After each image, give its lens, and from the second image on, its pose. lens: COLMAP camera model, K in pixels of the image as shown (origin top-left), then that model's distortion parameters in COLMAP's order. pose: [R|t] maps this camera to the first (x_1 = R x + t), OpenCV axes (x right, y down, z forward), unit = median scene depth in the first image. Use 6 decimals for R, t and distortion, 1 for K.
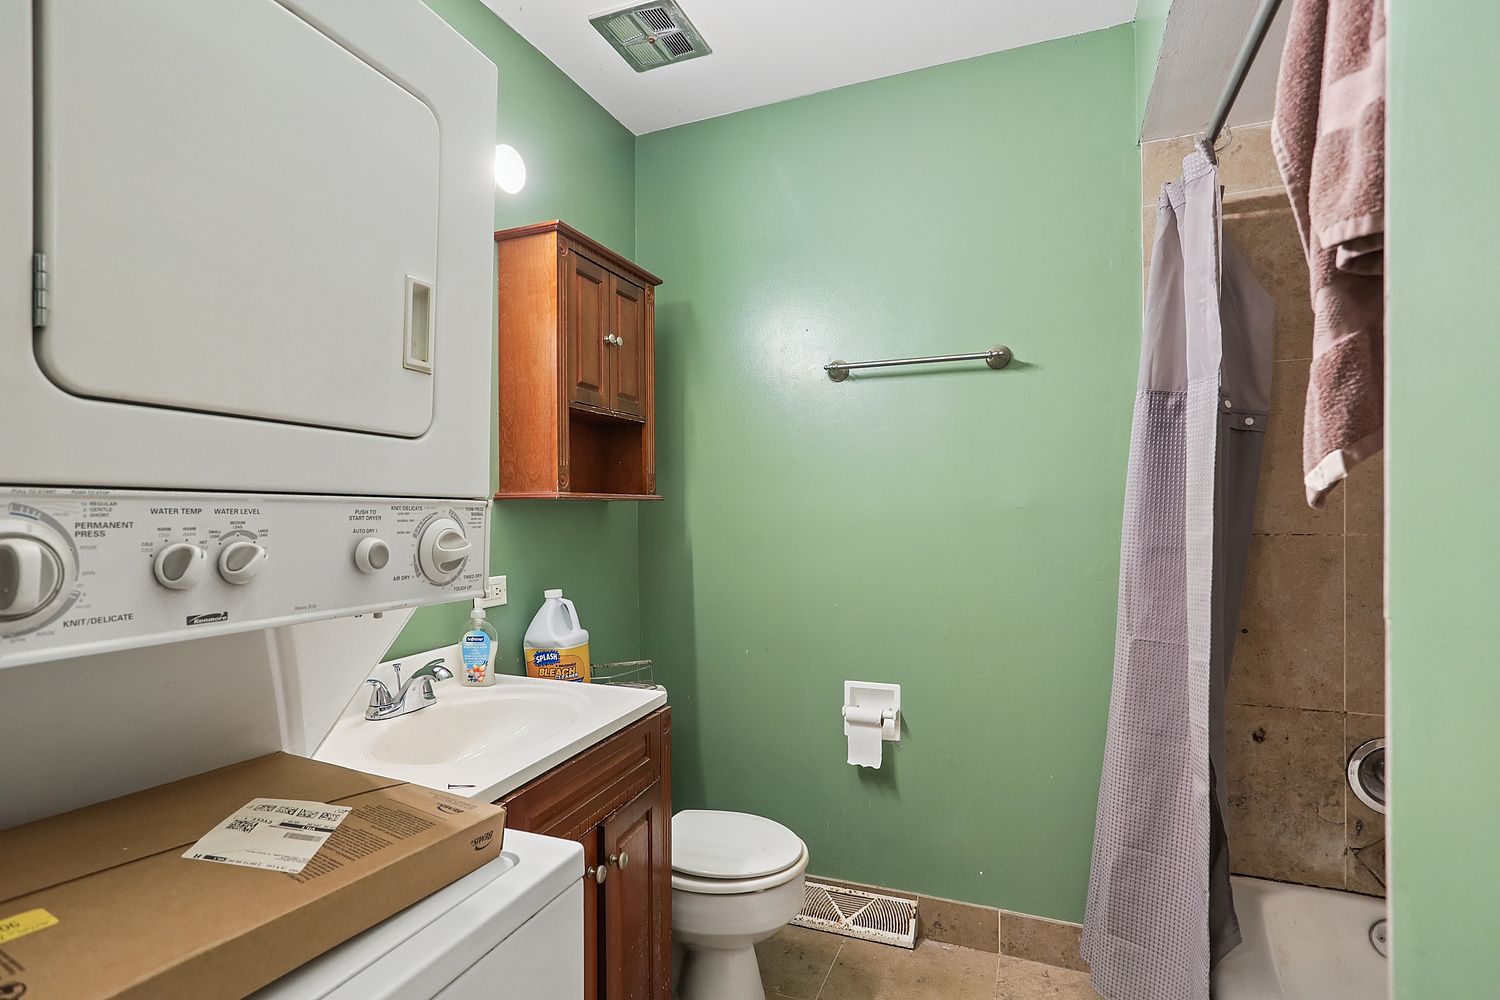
lens RADIAL K [[744.8, 0, 750.9], [0, 744.8, 506.2], [0, 0, 1]] dist [-0.011585, 0.005549]
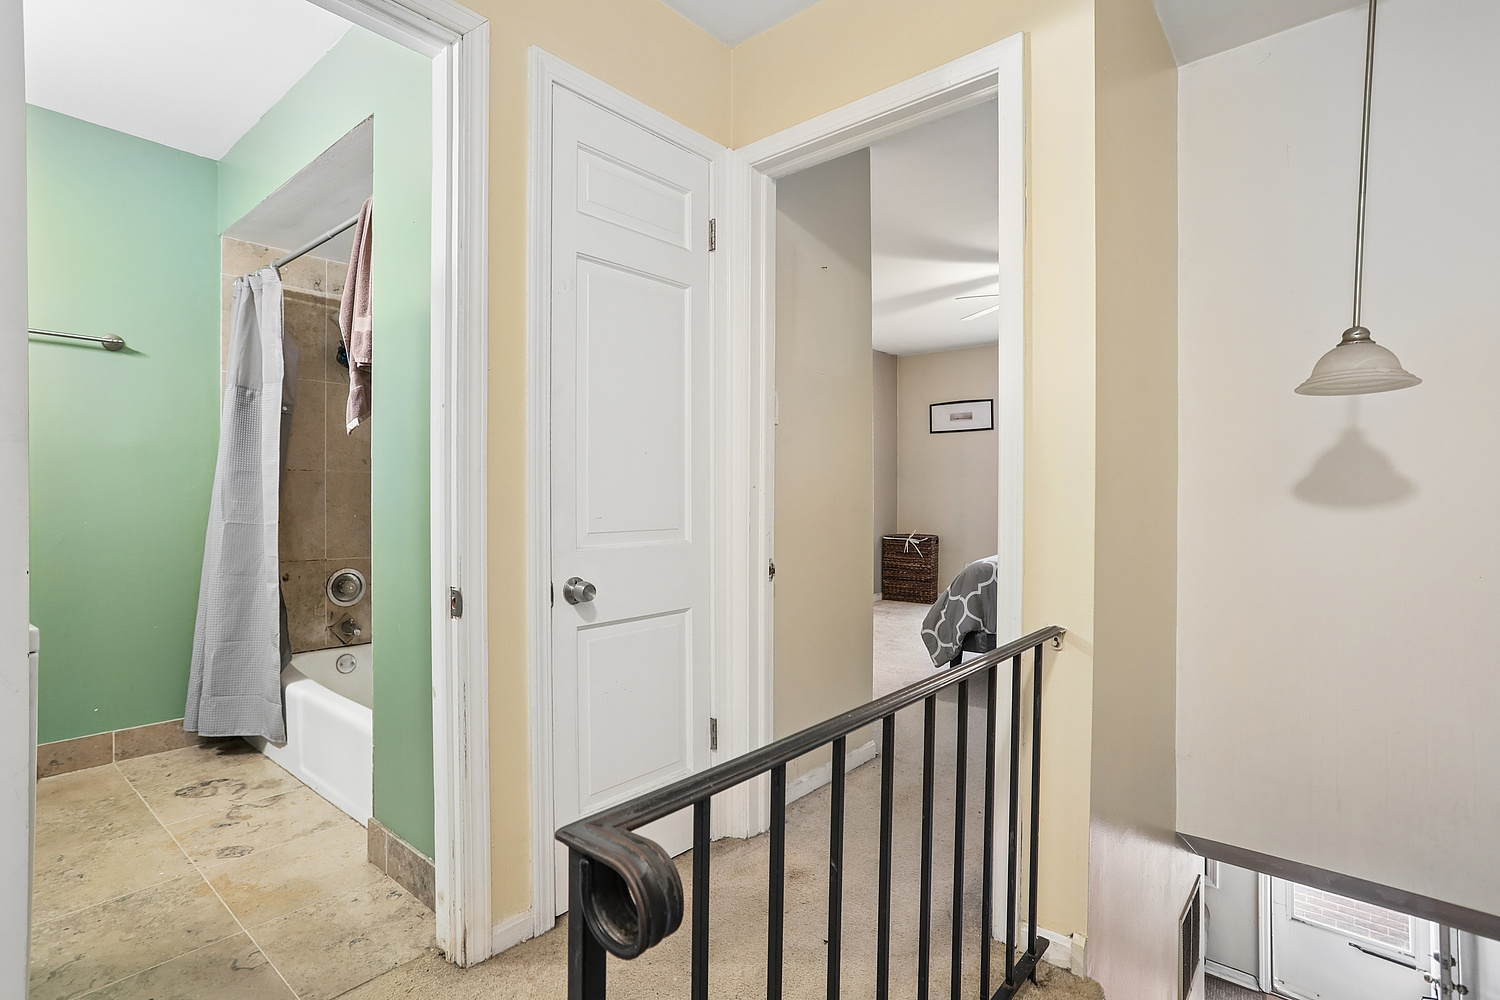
lens RADIAL K [[744.8, 0, 742.9], [0, 744.8, 502.0], [0, 0, 1]] dist [-0.011585, 0.005549]
pose [[0.313309, -0.002398, 0.949648, -0.783460], [-0.000431, 0.999996, 0.002667, 0.123650], [-0.949651, -0.001245, 0.313307, -0.729310]]
